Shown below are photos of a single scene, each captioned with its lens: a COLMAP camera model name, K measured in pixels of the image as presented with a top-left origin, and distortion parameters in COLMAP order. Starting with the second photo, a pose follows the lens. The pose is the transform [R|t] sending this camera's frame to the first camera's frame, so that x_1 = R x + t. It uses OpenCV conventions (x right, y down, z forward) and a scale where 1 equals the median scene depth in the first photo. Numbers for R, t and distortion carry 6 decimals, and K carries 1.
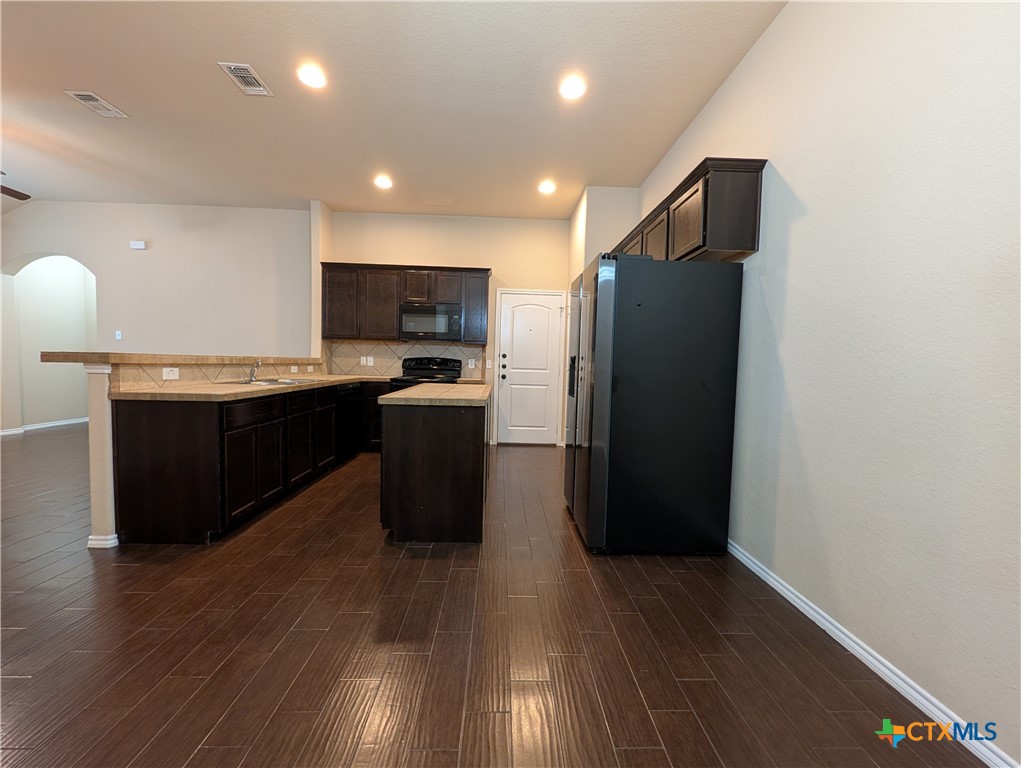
lens RADIAL K [[392.8, 0, 511.1], [0, 392.8, 376.7], [0, 0, 1]] dist [0.001948, -0.000952]
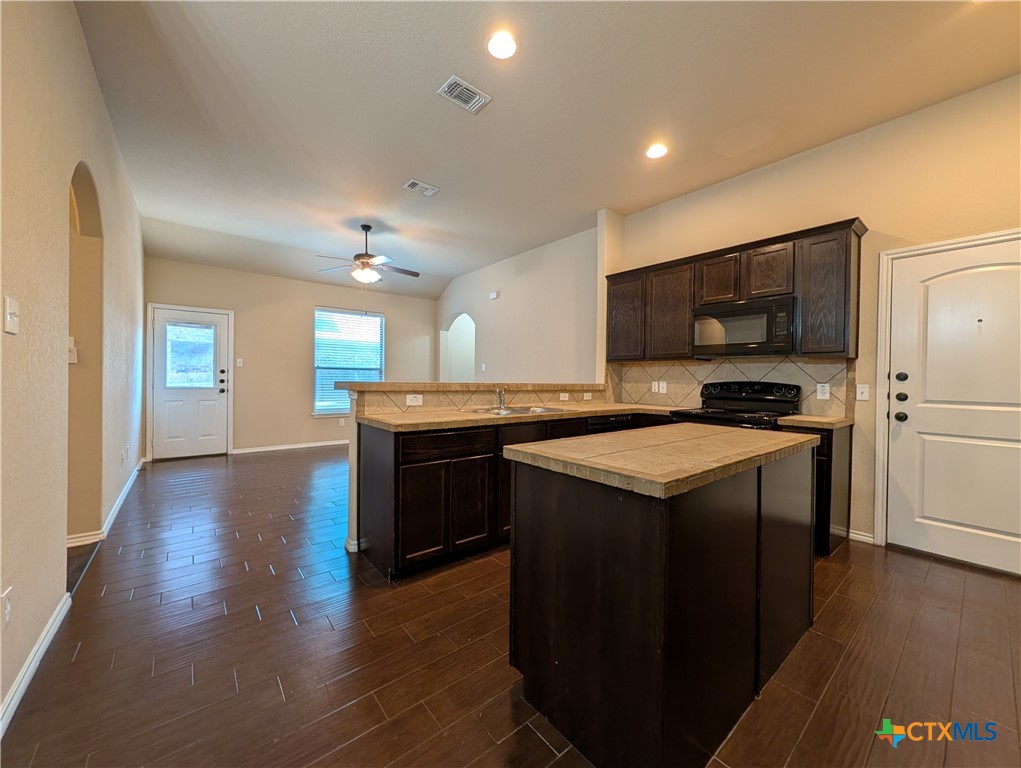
lens RADIAL K [[392.8, 0, 511.7], [0, 392.8, 379.3], [0, 0, 1]] dist [0.001948, -0.000952]
pose [[0.613869, -0.017186, -0.789221, 0.085709], [-0.027867, 0.998668, -0.043422, -0.014555], [0.788916, 0.048649, 0.612573, 0.316516]]
